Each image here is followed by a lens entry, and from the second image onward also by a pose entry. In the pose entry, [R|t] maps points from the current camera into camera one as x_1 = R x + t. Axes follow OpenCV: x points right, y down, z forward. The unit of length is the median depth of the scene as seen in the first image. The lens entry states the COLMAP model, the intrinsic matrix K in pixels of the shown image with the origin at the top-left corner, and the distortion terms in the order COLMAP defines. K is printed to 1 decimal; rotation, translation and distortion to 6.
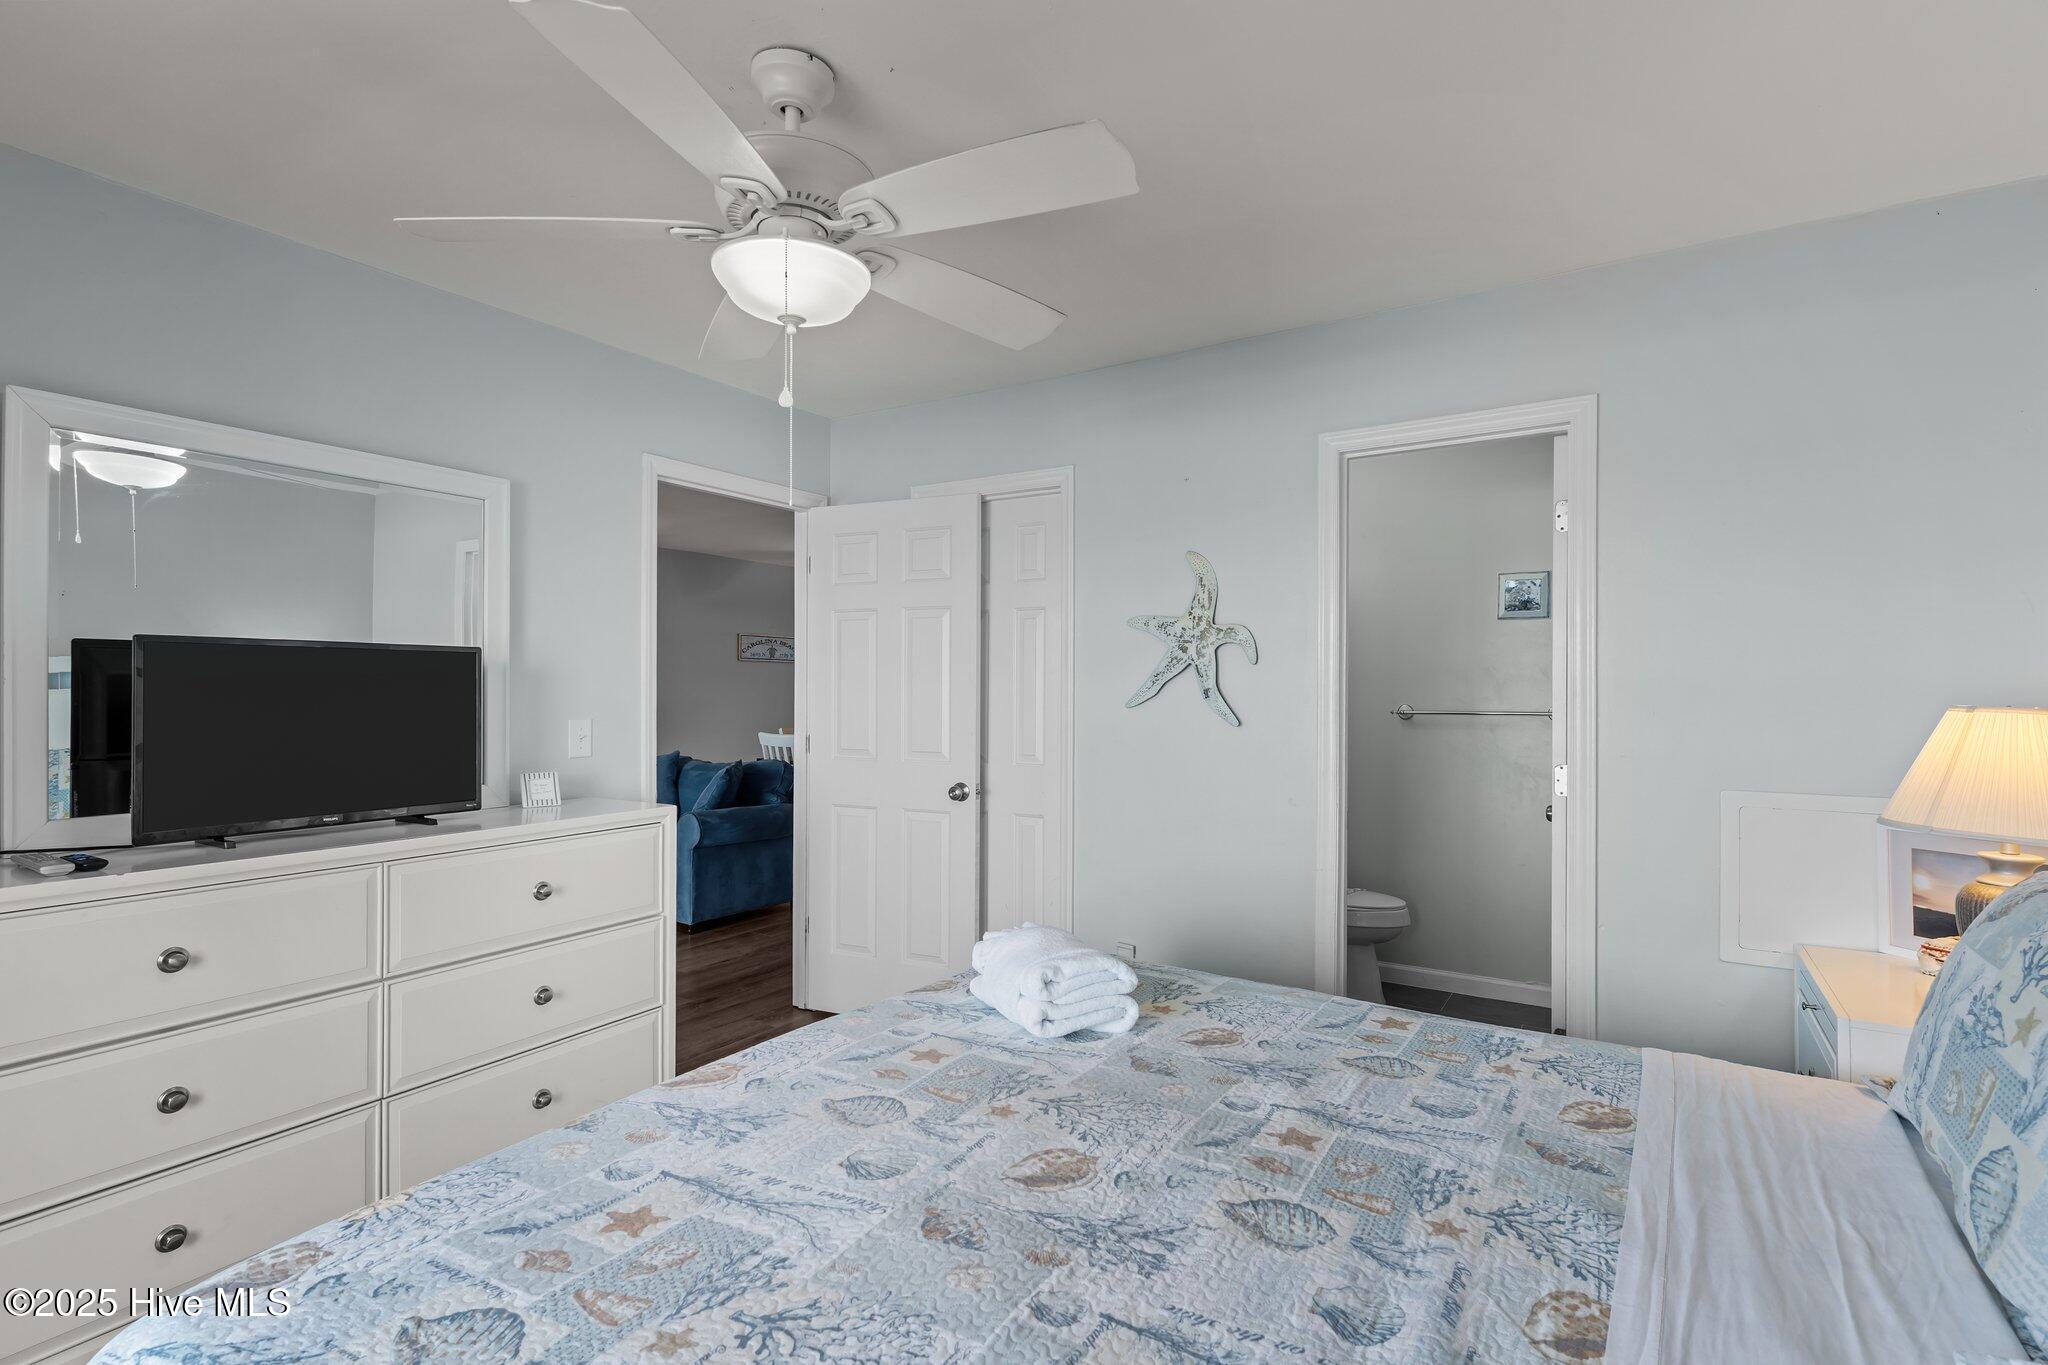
lens RADIAL K [[979.1, 0, 1018.1], [0, 979.1, 687.4], [0, 0, 1]] dist [0.003593, 0.000884]
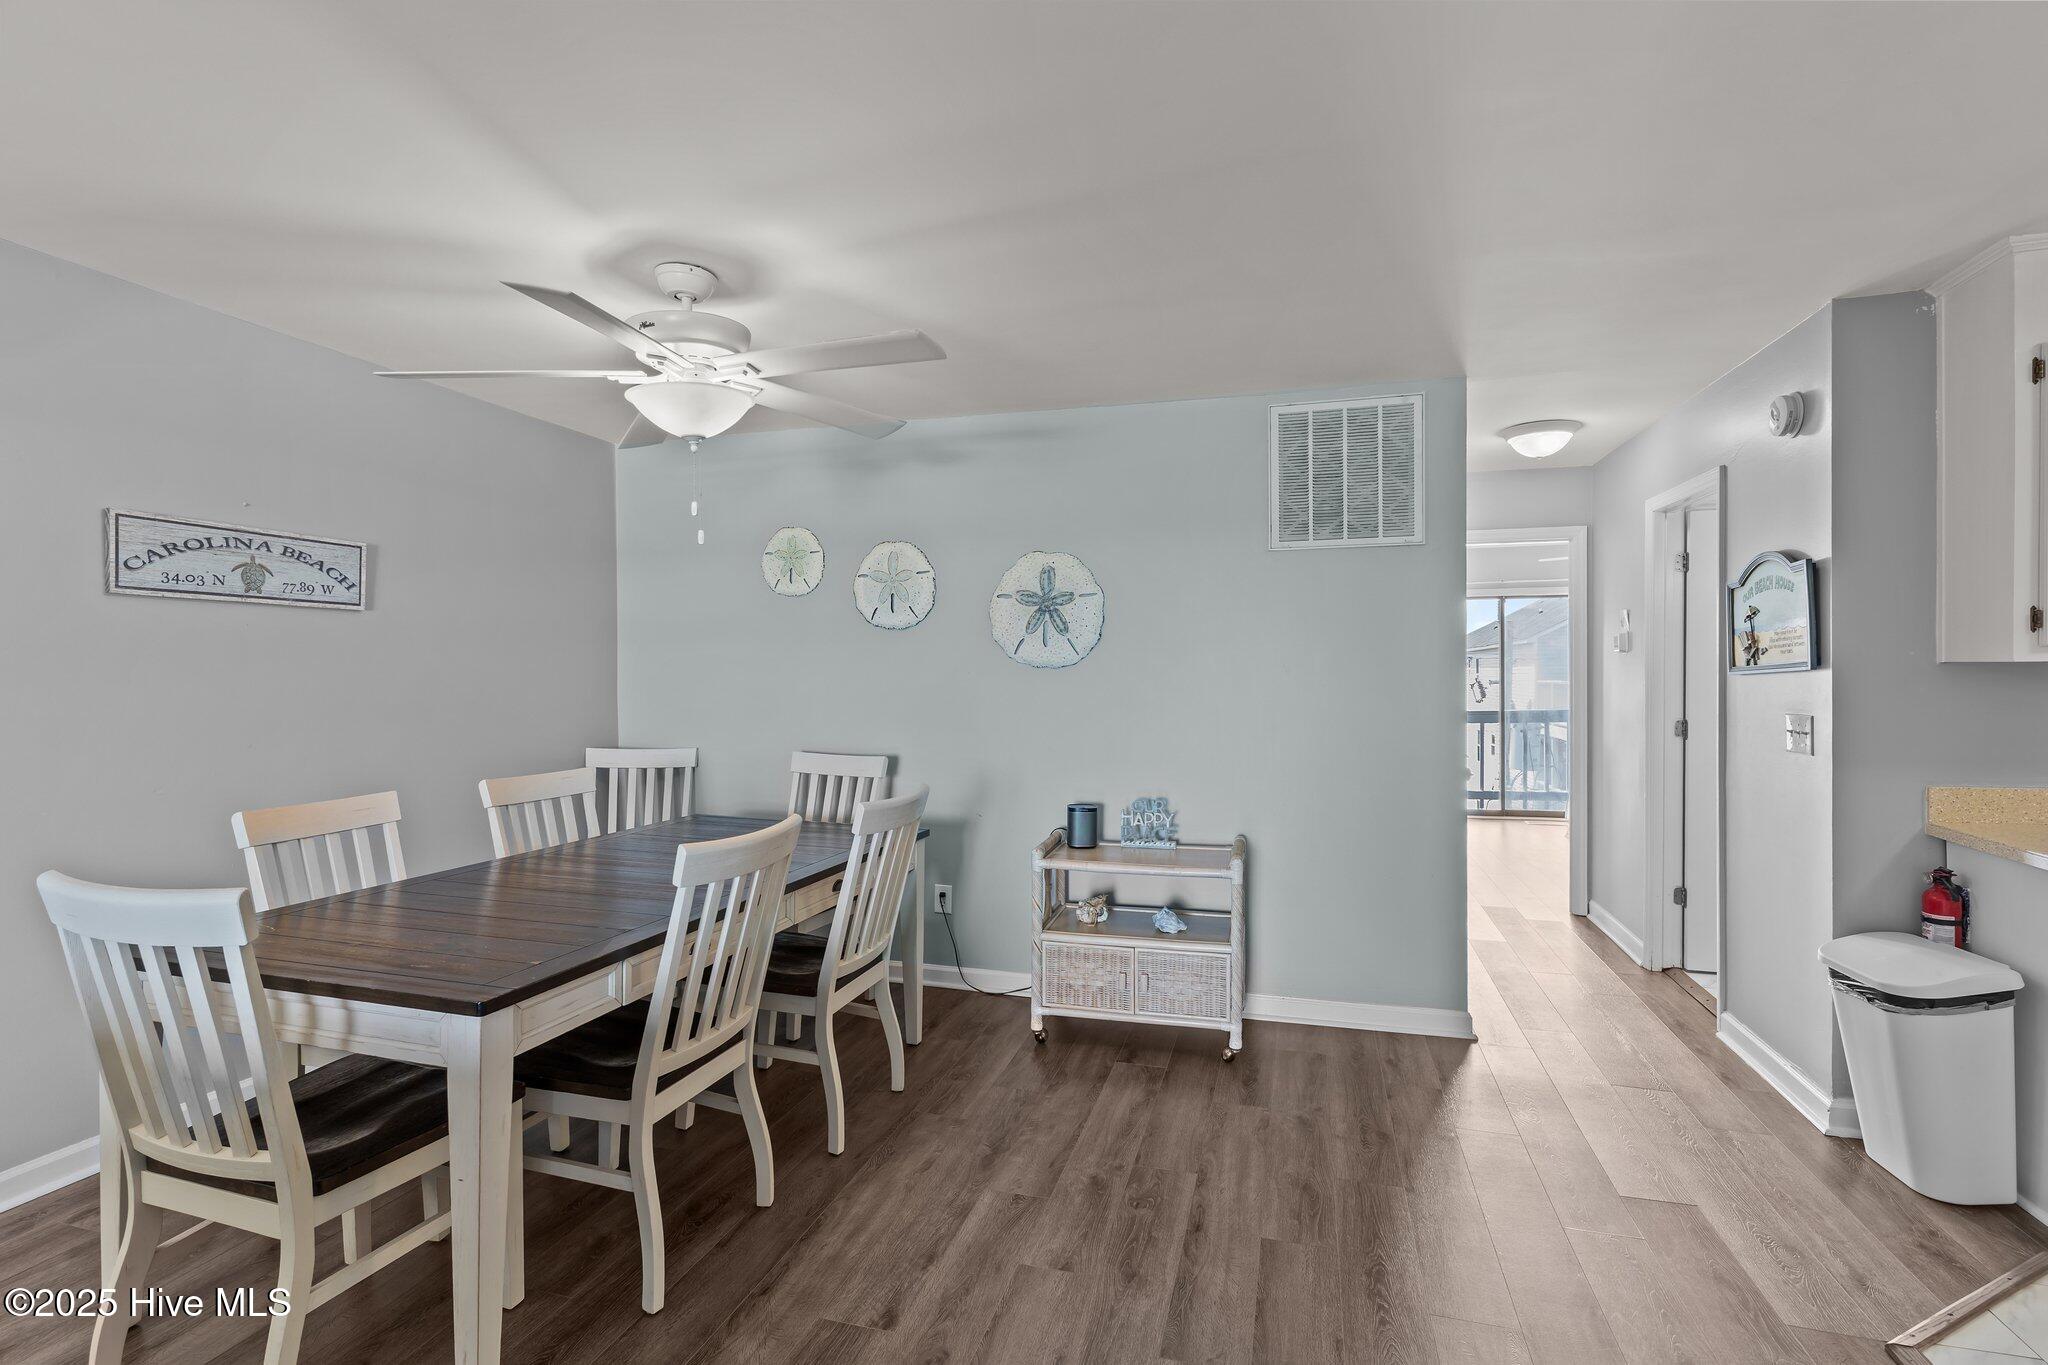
lens RADIAL K [[990.3, 0, 1018.8], [0, 990.3, 676.5], [0, 0, 1]] dist [0.006388, 0.000202]
pose [[0.961850, -0.008754, 0.273438, -0.450357], [0.006726, 0.999942, 0.008353, -0.006067], [-0.273496, -0.006195, 0.961853, 3.064373]]
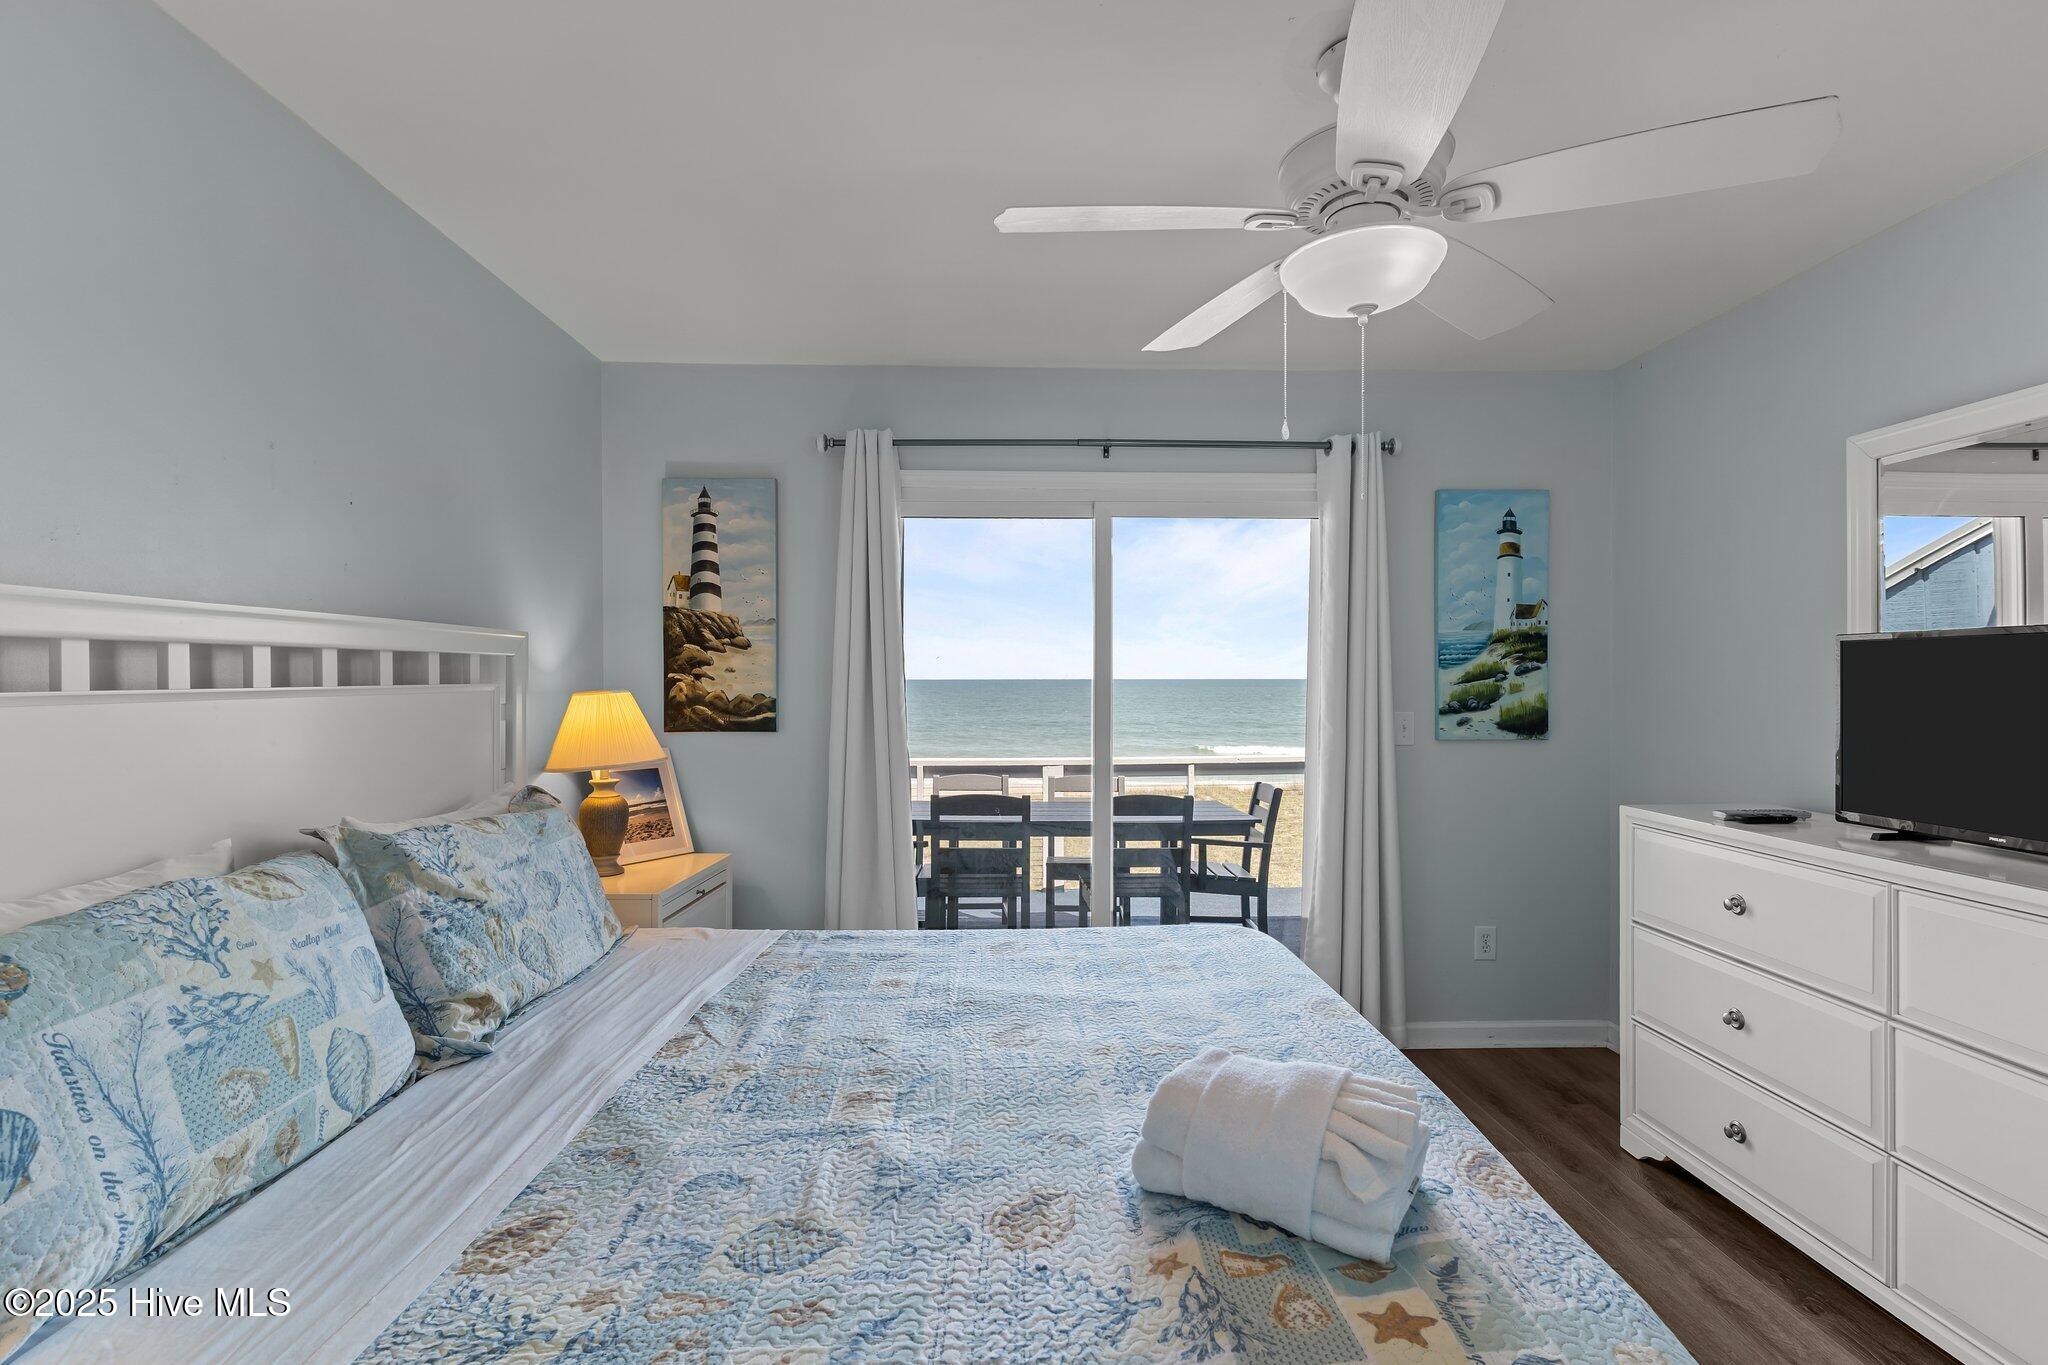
lens RADIAL K [[979.1, 0, 1018.1], [0, 979.1, 687.4], [0, 0, 1]] dist [0.003593, 0.000884]
pose [[-0.829926, 0.005645, -0.557844, 0.633490], [0.001197, 0.999965, 0.008339, -0.005513], [0.557871, 0.006253, -0.829904, 1.700217]]
